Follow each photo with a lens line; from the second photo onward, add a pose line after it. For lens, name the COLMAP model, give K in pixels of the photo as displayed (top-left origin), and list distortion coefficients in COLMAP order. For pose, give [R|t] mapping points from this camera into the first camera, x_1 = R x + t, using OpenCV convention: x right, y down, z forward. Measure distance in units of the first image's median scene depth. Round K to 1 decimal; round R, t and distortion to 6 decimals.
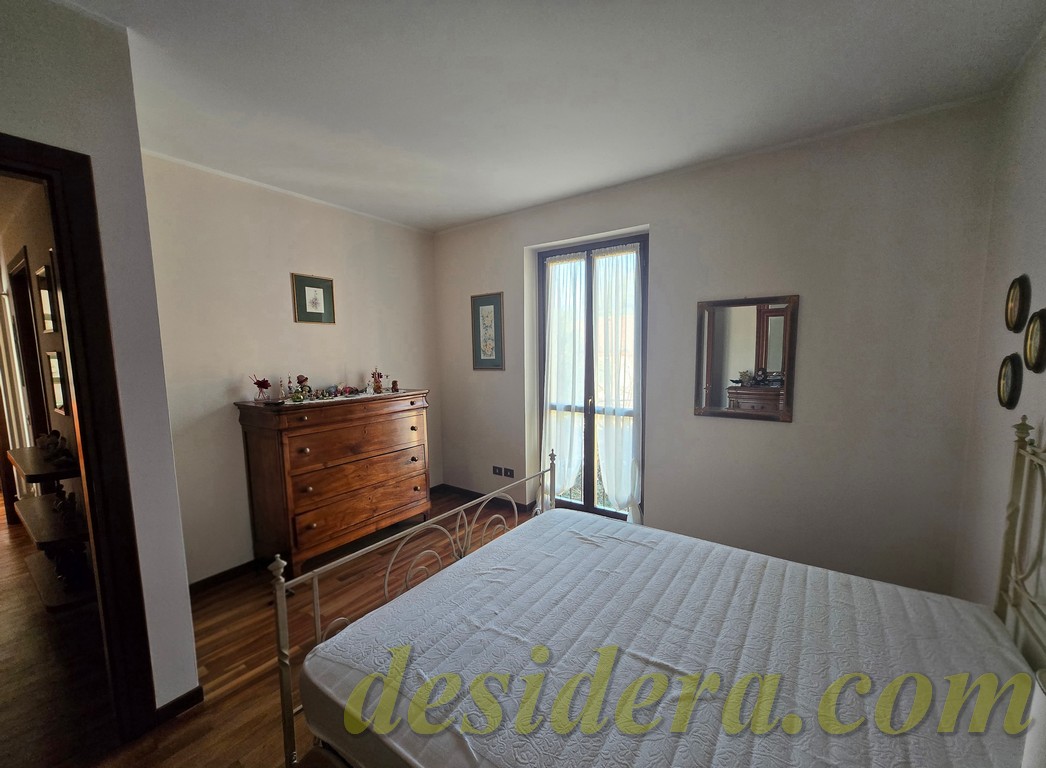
lens RADIAL K [[420.7, 0, 529.3], [0, 420.7, 389.0], [0, 0, 1]] dist [-0.000114, 0.000607]
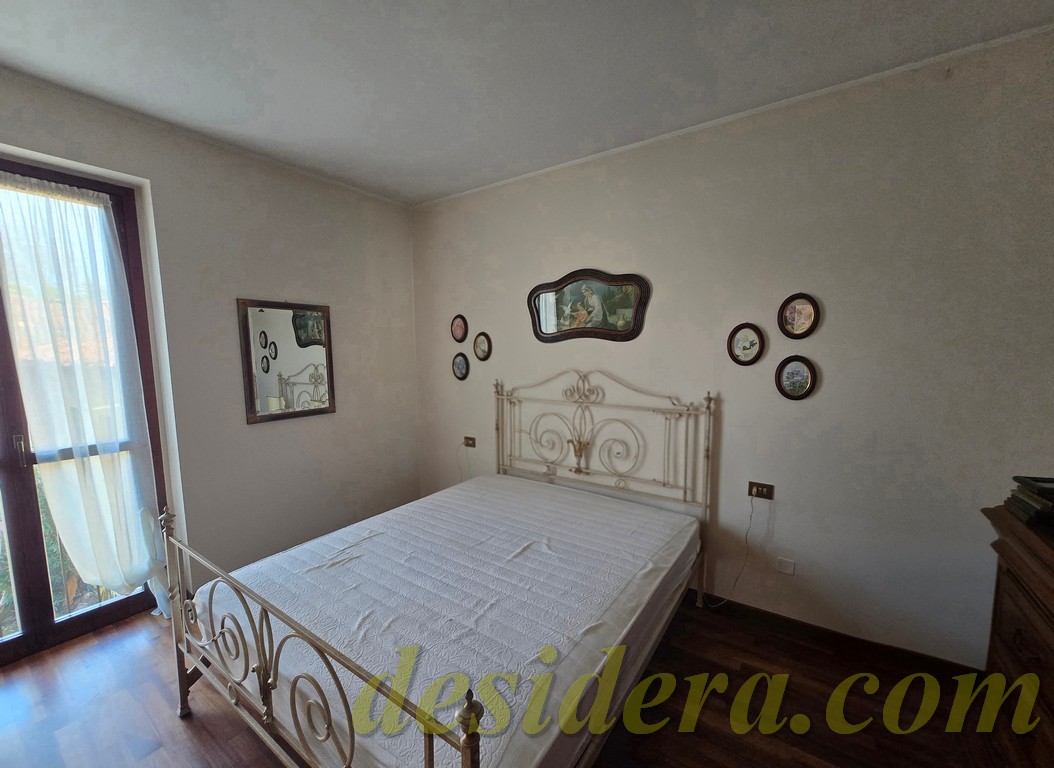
lens RADIAL K [[423.9, 0, 531.9], [0, 423.9, 392.9], [0, 0, 1]] dist [-0.000114, 0.000607]
pose [[-0.025377, -0.093945, 0.995254, -0.479202], [0.098381, 0.990507, 0.096005, -0.029519], [-0.994825, 0.100351, -0.015894, 0.368372]]
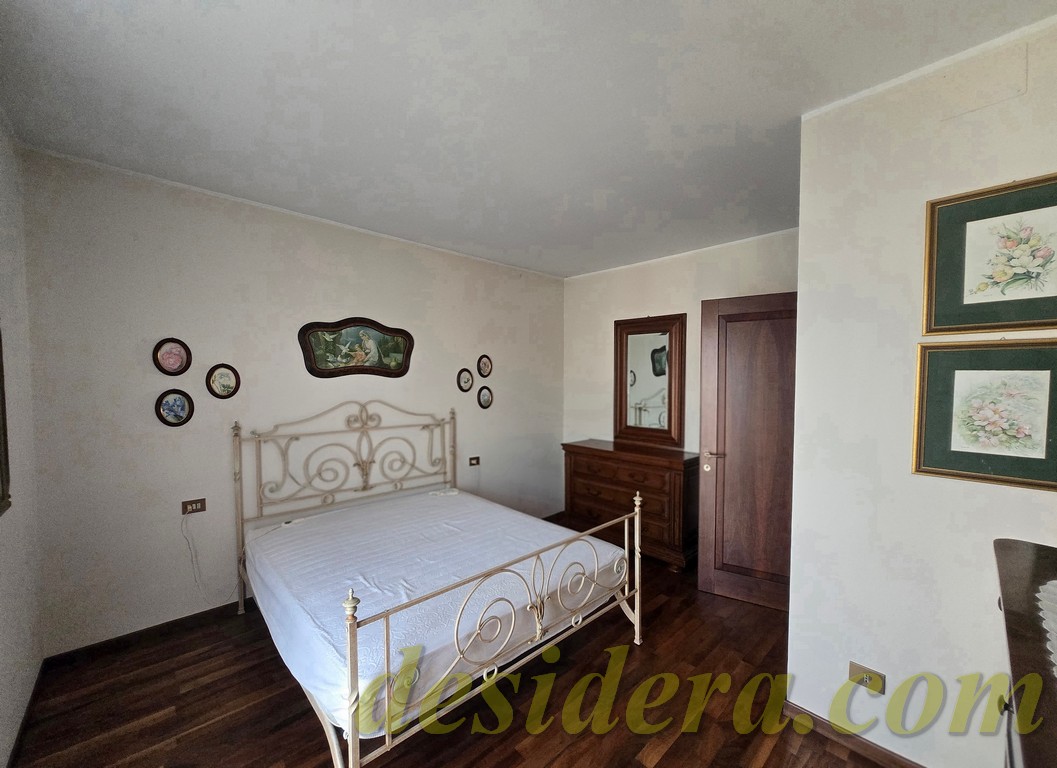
lens RADIAL K [[425.7, 0, 527.3], [0, 425.7, 390.8], [0, 0, 1]] dist [0.000030, 0.000011]
pose [[-0.981405, 0.005954, 0.191856, -0.200086], [0.029264, 0.992476, 0.118894, -0.119076], [-0.189705, 0.122298, -0.974195, 1.180029]]
